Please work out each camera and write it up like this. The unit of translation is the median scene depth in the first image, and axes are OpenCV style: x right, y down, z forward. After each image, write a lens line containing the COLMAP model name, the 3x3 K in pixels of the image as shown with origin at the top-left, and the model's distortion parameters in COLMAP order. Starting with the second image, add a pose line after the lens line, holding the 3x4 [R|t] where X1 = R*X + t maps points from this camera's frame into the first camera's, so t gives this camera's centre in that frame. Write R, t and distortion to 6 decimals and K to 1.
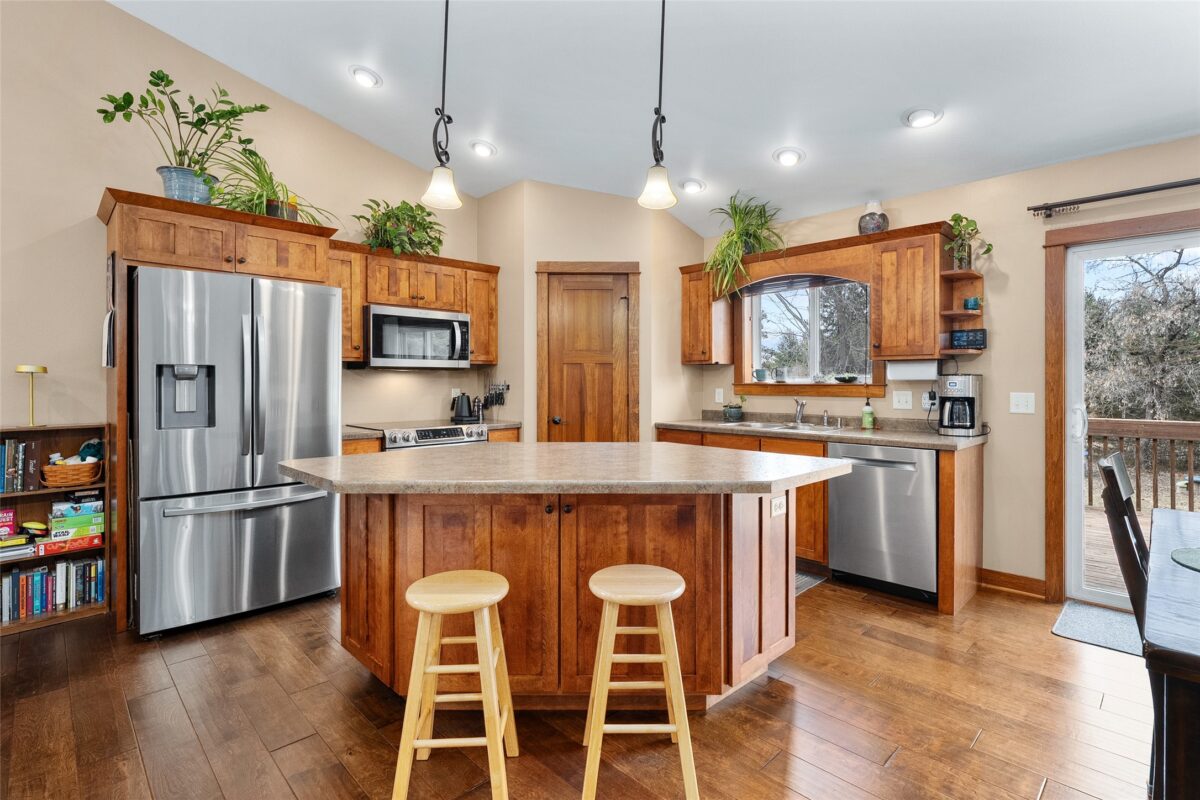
lens RADIAL K [[564.5, 0, 617.6], [0, 564.5, 383.2], [0, 0, 1]] dist [0.003492, -0.000634]
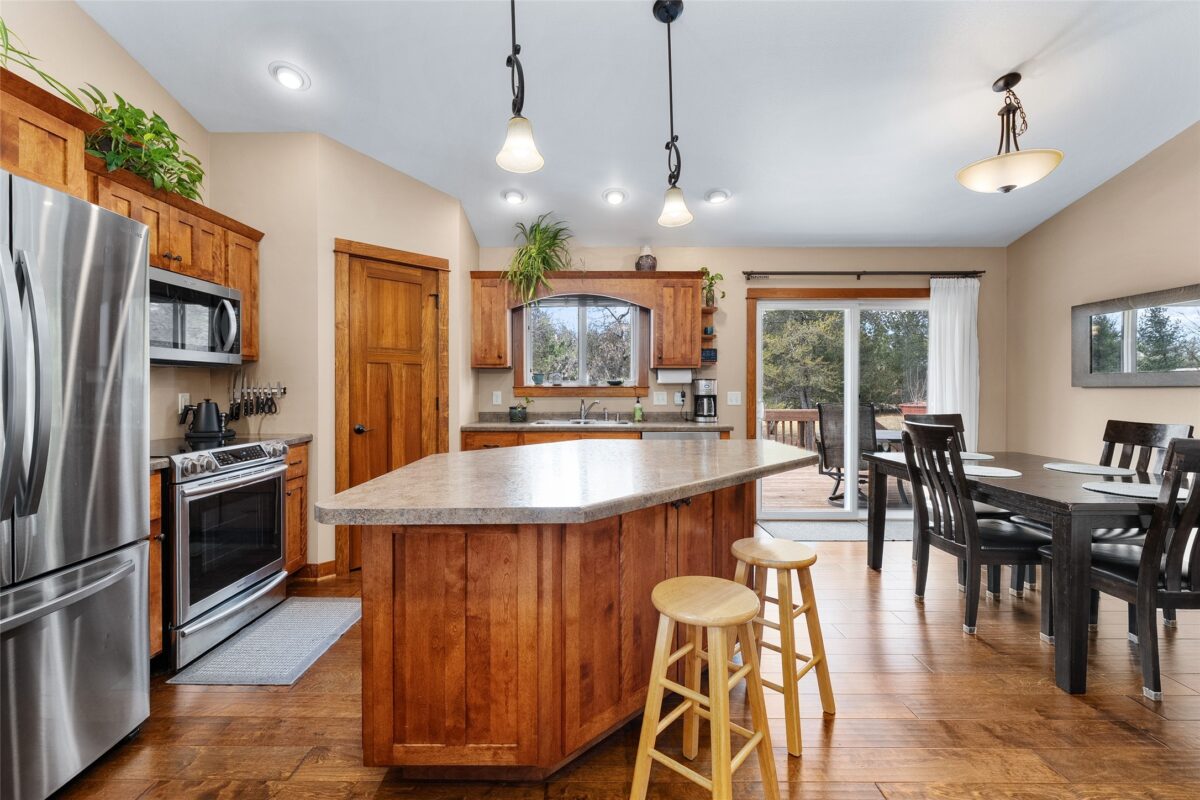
lens RADIAL K [[512.7, 0, 592.6], [0, 512.7, 390.4], [0, 0, 1]] dist [-0.009315, 0.000384]
pose [[0.719550, -0.003854, 0.694430, -0.498925], [0.003197, 0.999992, 0.002237, 0.008765], [-0.694433, 0.000611, 0.719557, 0.256931]]
